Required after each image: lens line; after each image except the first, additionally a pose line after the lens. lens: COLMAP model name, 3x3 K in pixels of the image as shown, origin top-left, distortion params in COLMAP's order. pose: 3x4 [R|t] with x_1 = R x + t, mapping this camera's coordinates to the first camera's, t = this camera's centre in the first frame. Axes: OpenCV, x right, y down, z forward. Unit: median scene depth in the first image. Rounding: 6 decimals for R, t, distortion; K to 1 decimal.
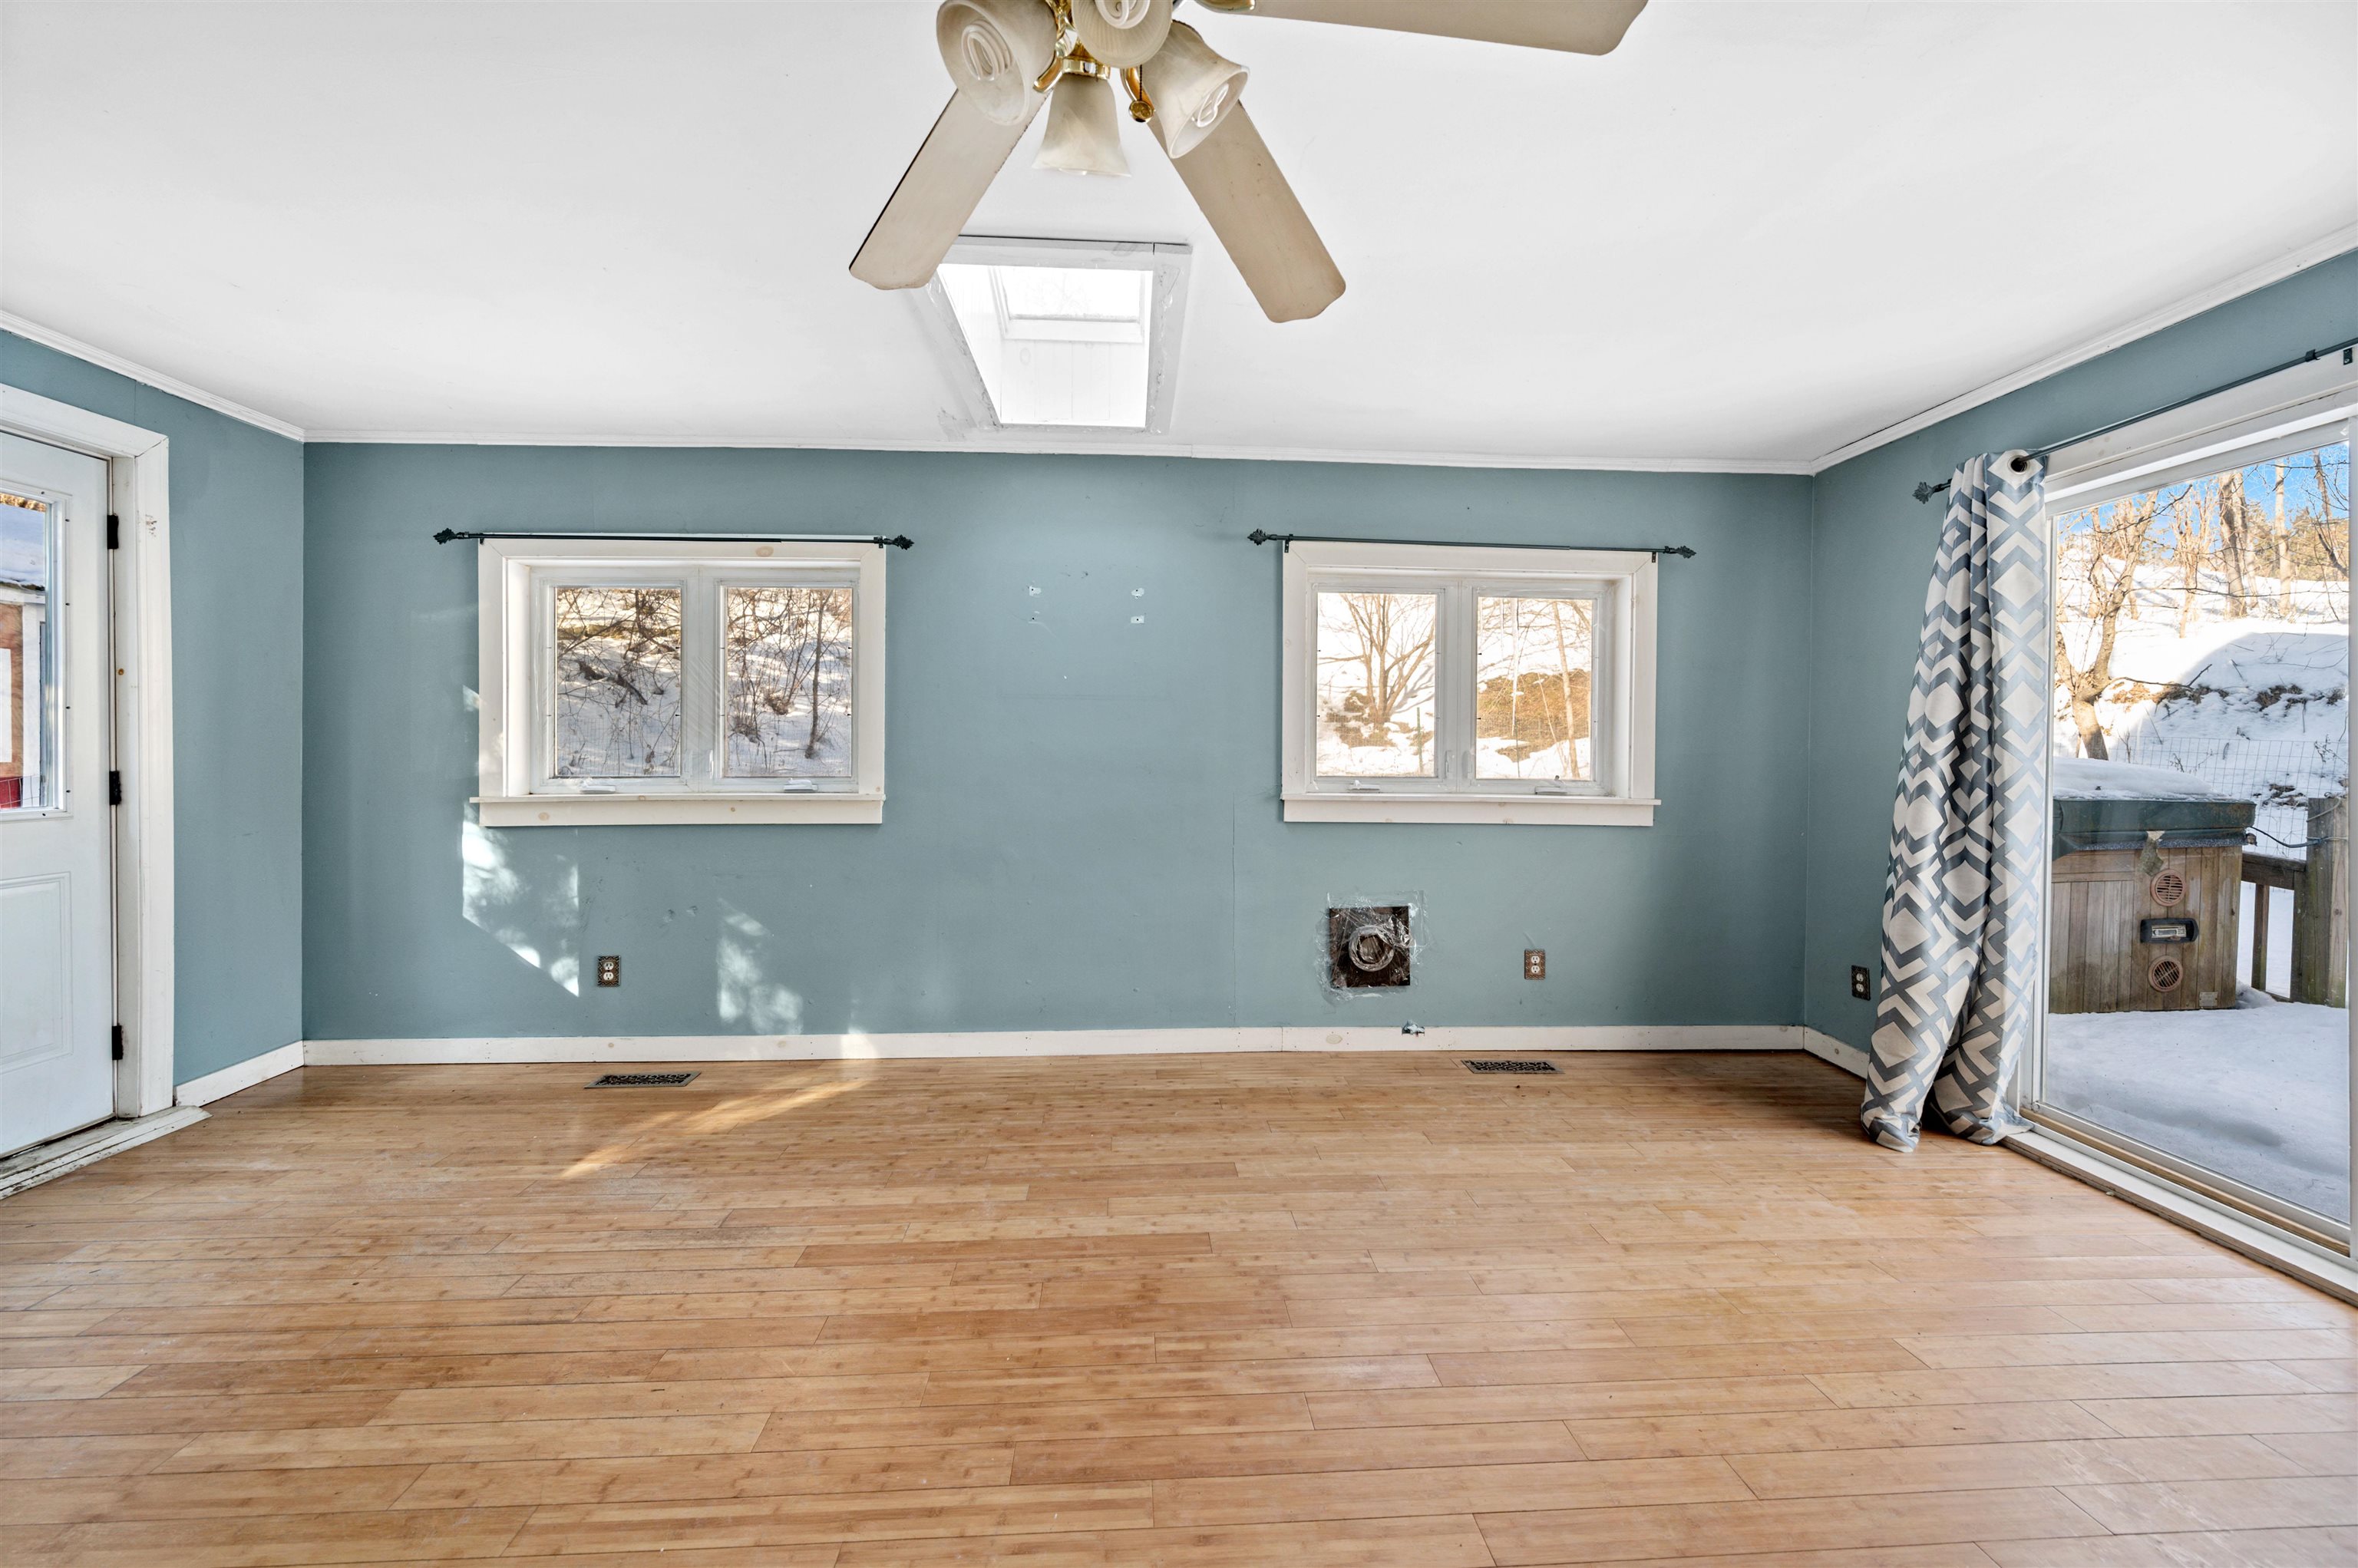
lens RADIAL K [[953.3, 0, 1186.7], [0, 953.3, 767.2], [0, 0, 1]] dist [-0.000031, 0.000474]
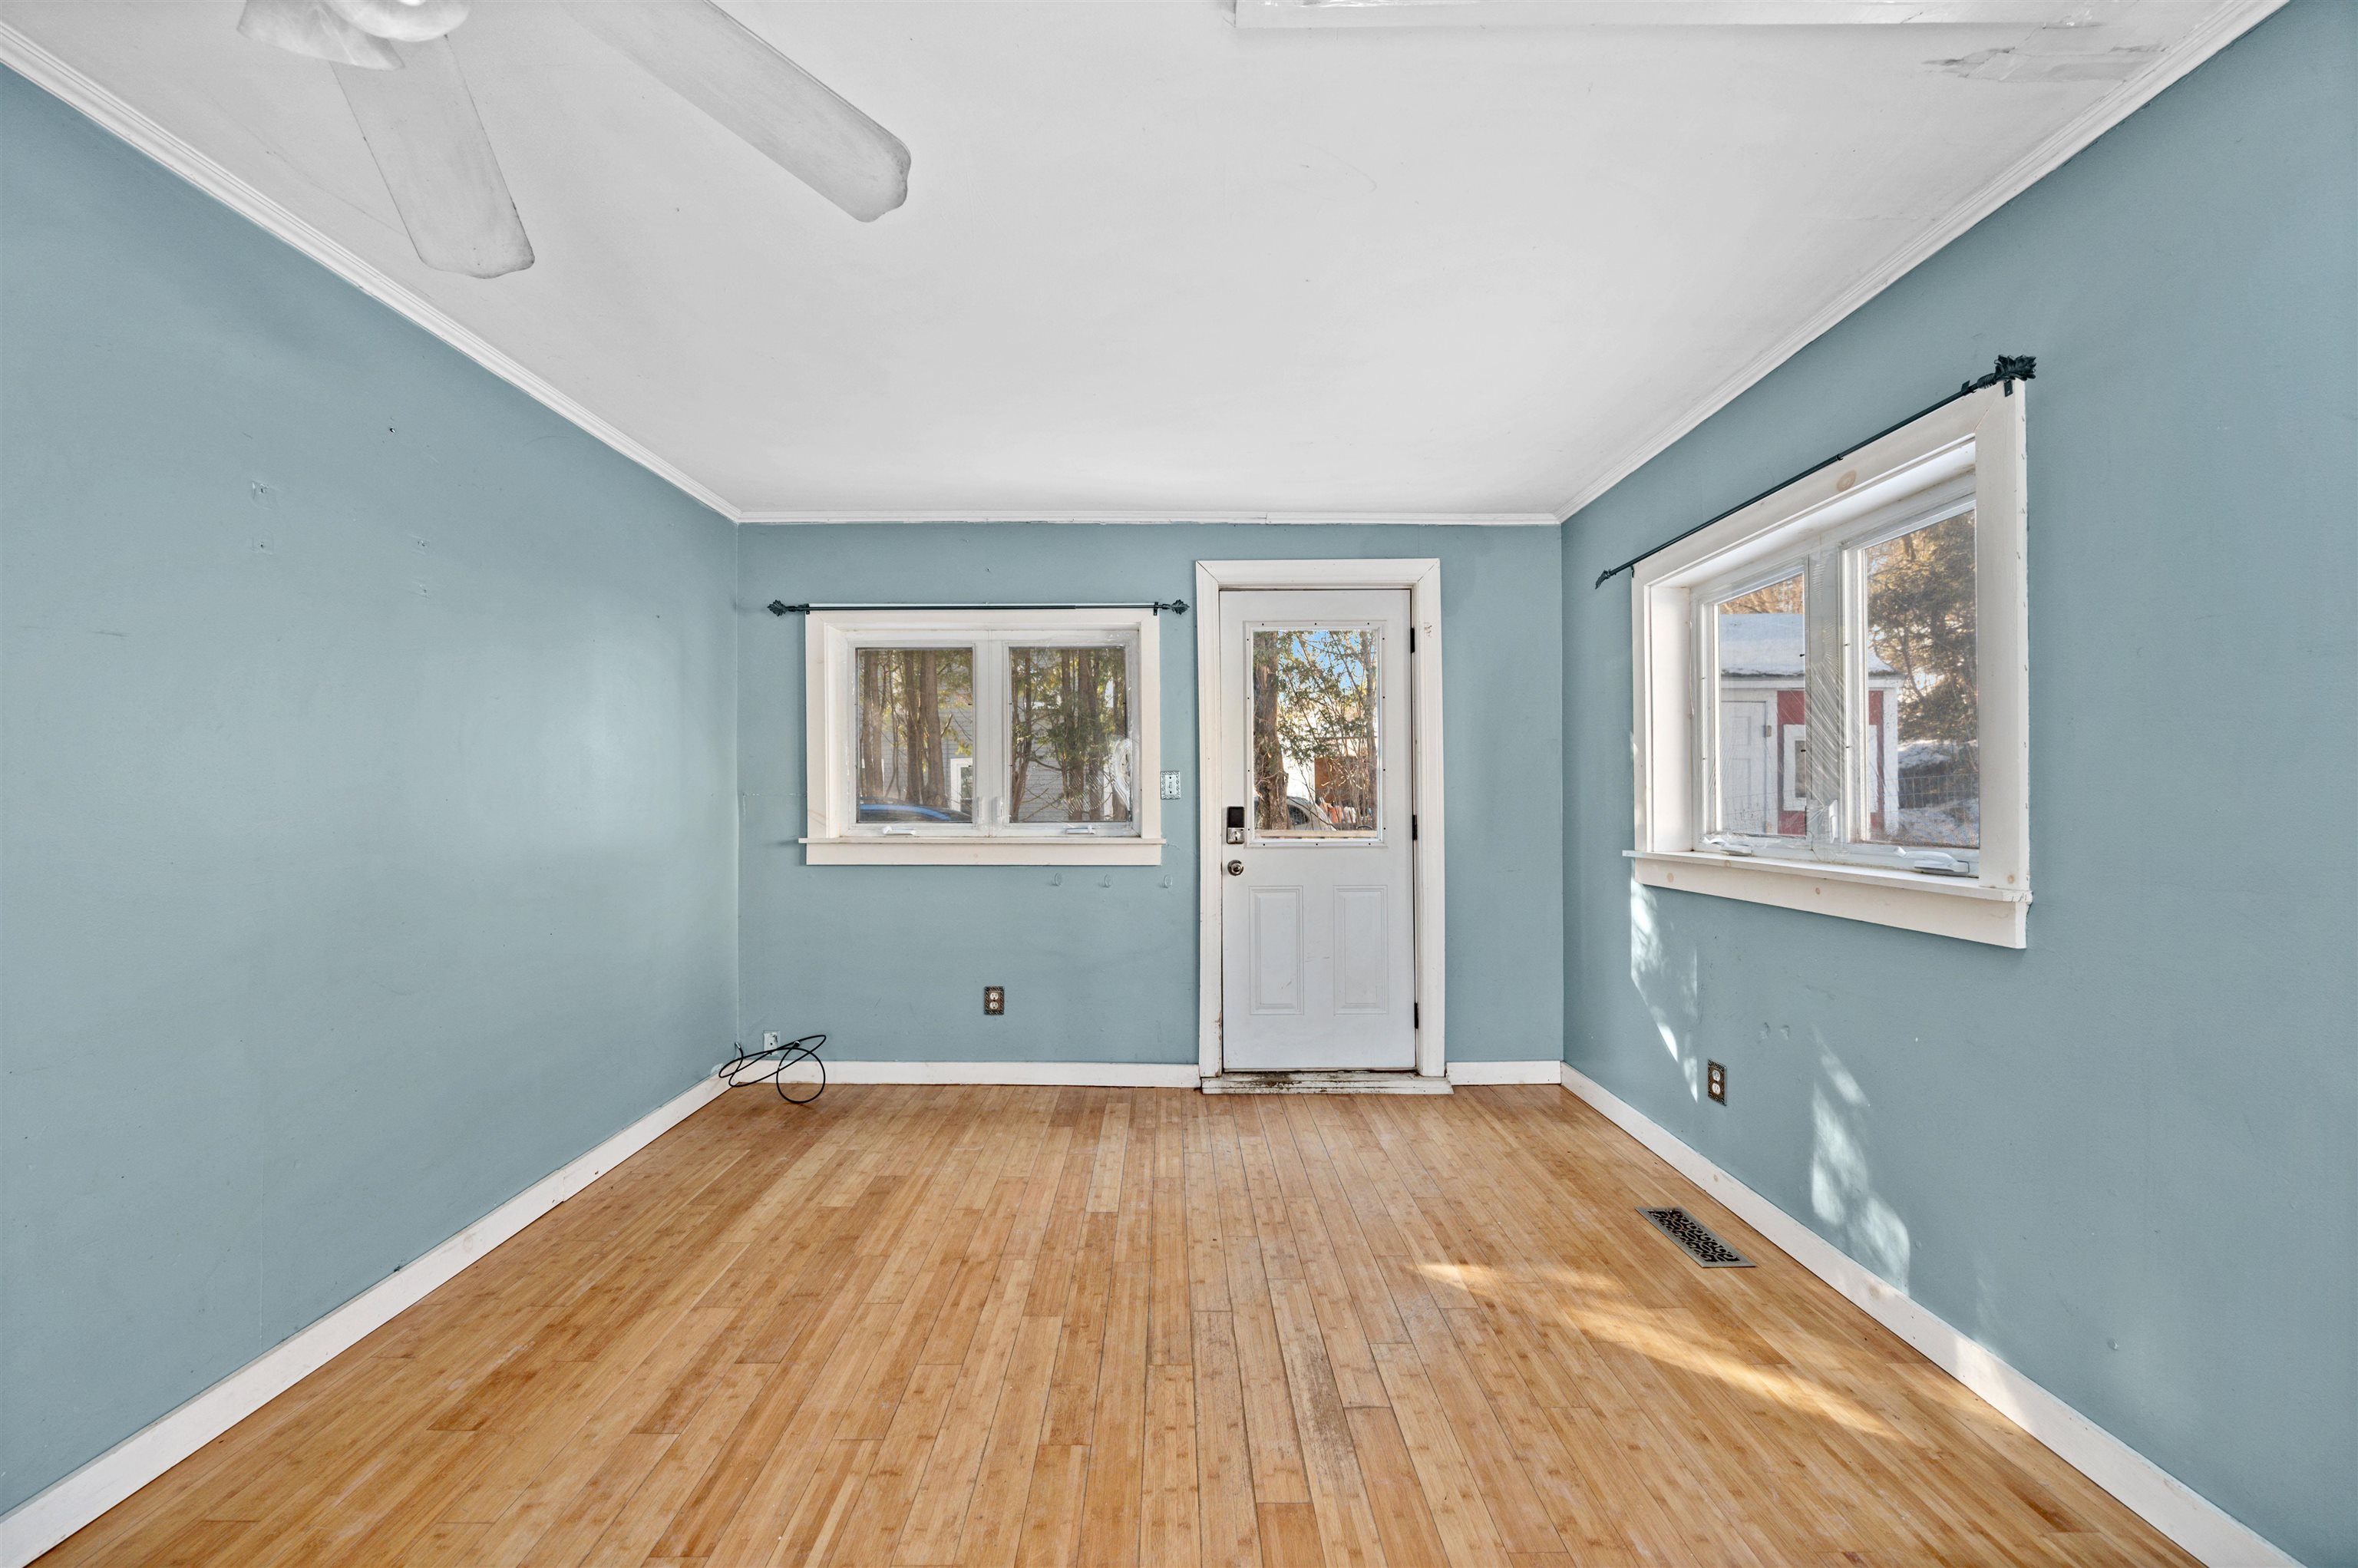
lens RADIAL K [[953.3, 0, 1183.8], [0, 953.3, 794.6], [0, 0, 1]] dist [-0.000031, 0.000474]
pose [[-0.060362, -0.002964, -0.998172, 0.259628], [-0.020925, 0.999780, -0.001703, -0.016250], [0.997957, 0.020784, -0.060411, 0.773937]]
